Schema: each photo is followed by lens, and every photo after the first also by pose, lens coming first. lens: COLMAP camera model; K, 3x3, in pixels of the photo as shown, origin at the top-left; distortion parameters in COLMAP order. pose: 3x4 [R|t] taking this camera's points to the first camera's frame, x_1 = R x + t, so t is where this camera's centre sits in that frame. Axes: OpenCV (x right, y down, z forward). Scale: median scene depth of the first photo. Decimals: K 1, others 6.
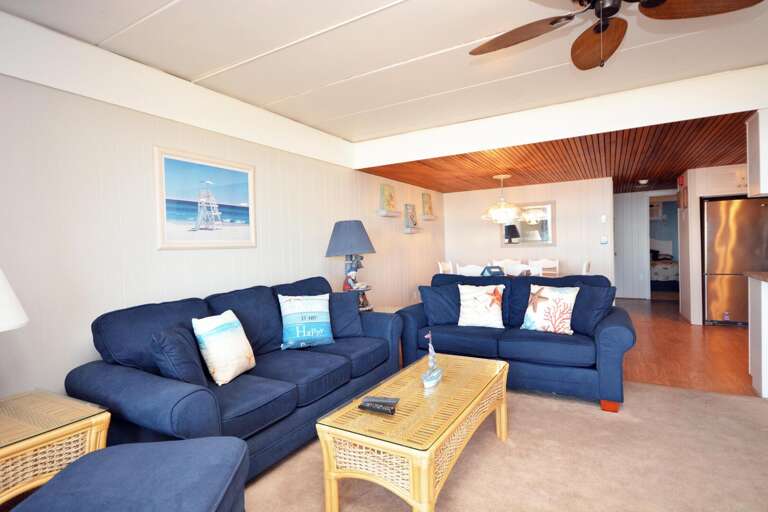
lens RADIAL K [[384.3, 0, 383.6], [0, 384.3, 253.0], [0, 0, 1]] dist [-0.001249, 0.000061]
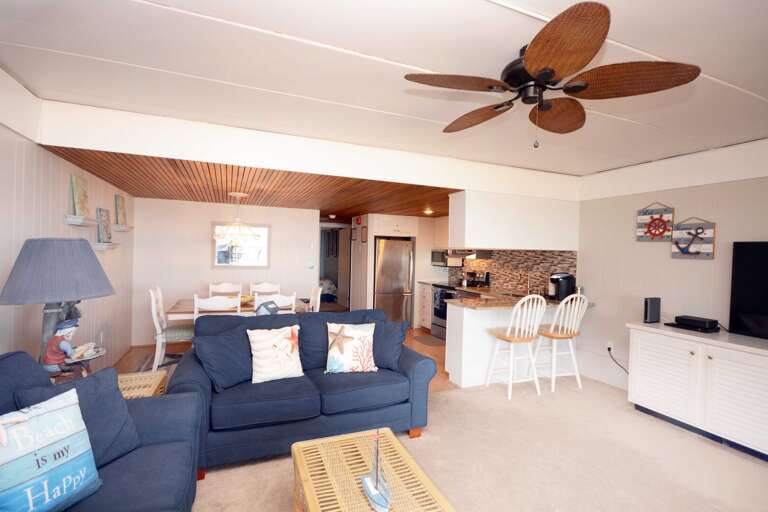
lens RADIAL K [[365.0, 0, 386.7], [0, 365.0, 257.3], [0, 0, 1]] dist [0.002250, 0.000111]
pose [[0.613875, 0.039584, 0.788410, -0.225632], [-0.026285, 0.999213, -0.029702, -0.052706], [-0.788965, -0.002490, 0.614433, 0.297642]]
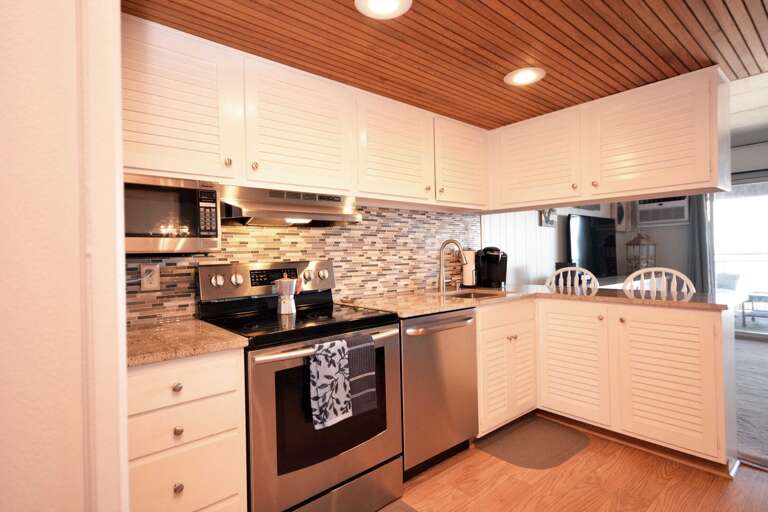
lens RADIAL K [[384.3, 0, 383.6], [0, 384.3, 253.0], [0, 0, 1]] dist [-0.001249, 0.000061]
pose [[-0.929593, 0.058208, 0.363963, 1.160491], [0.065747, 0.997801, 0.008345, -0.061783], [-0.362677, 0.031687, -0.931376, 1.626523]]
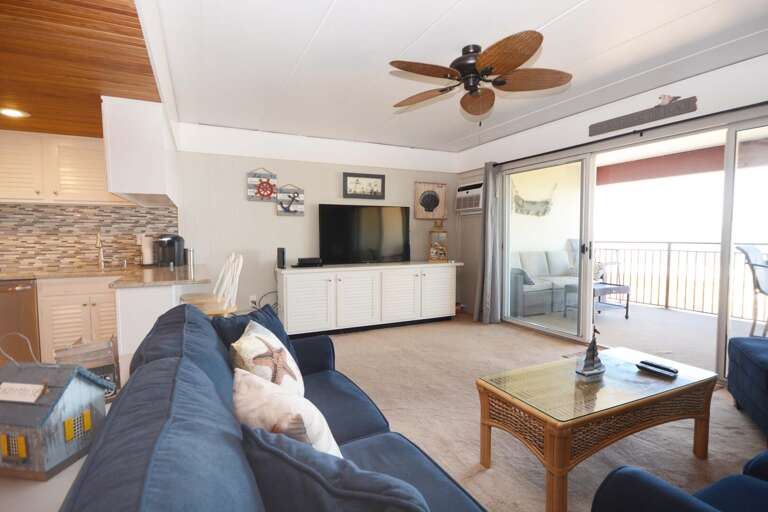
lens RADIAL K [[378.5, 0, 385.8], [0, 378.5, 254.1], [0, 0, 1]] dist [0.000733, 0.000135]
pose [[-0.822280, 0.006148, 0.569050, 0.021999], [0.048186, 0.997103, 0.058857, -0.026082], [-0.567039, 0.075817, -0.820194, 1.211192]]
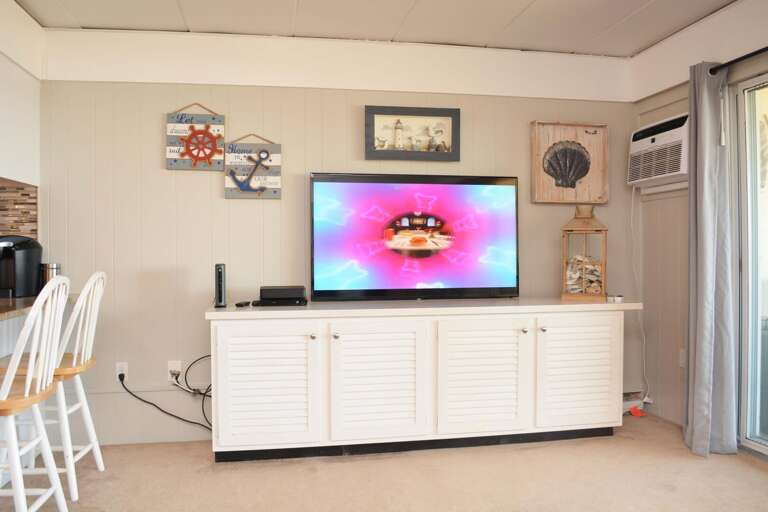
lens RADIAL K [[603.9, 0, 382.9], [0, 603.9, 253.3], [0, 0, 1]] dist [-0.080315, 0.003358]
pose [[-0.635853, 0.027764, 0.771311, 0.130456], [0.048674, 0.998806, 0.004173, 0.003053], [-0.770274, 0.040196, -0.636445, 0.762503]]
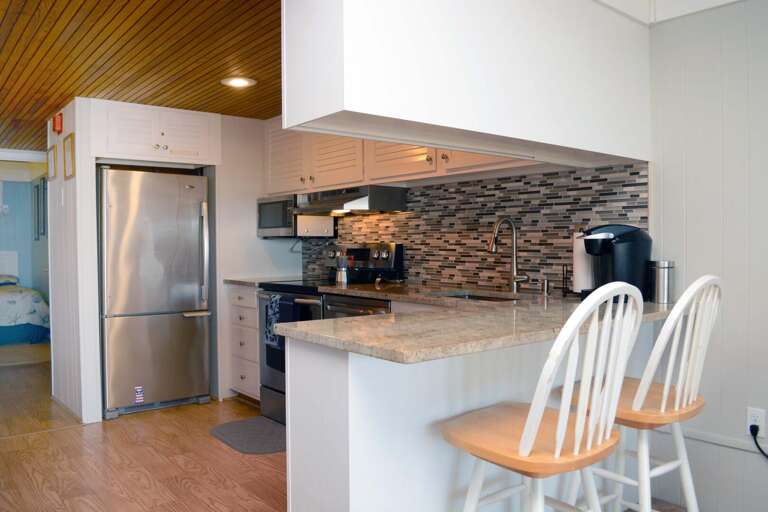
lens RADIAL K [[603.9, 0, 382.9], [0, 603.9, 253.3], [0, 0, 1]] dist [-0.080315, 0.003358]
pose [[0.368281, 0.016576, 0.929567, 0.415963], [0.018774, 0.999505, -0.025261, -0.000201], [-0.929525, 0.026755, 0.367787, 0.615307]]
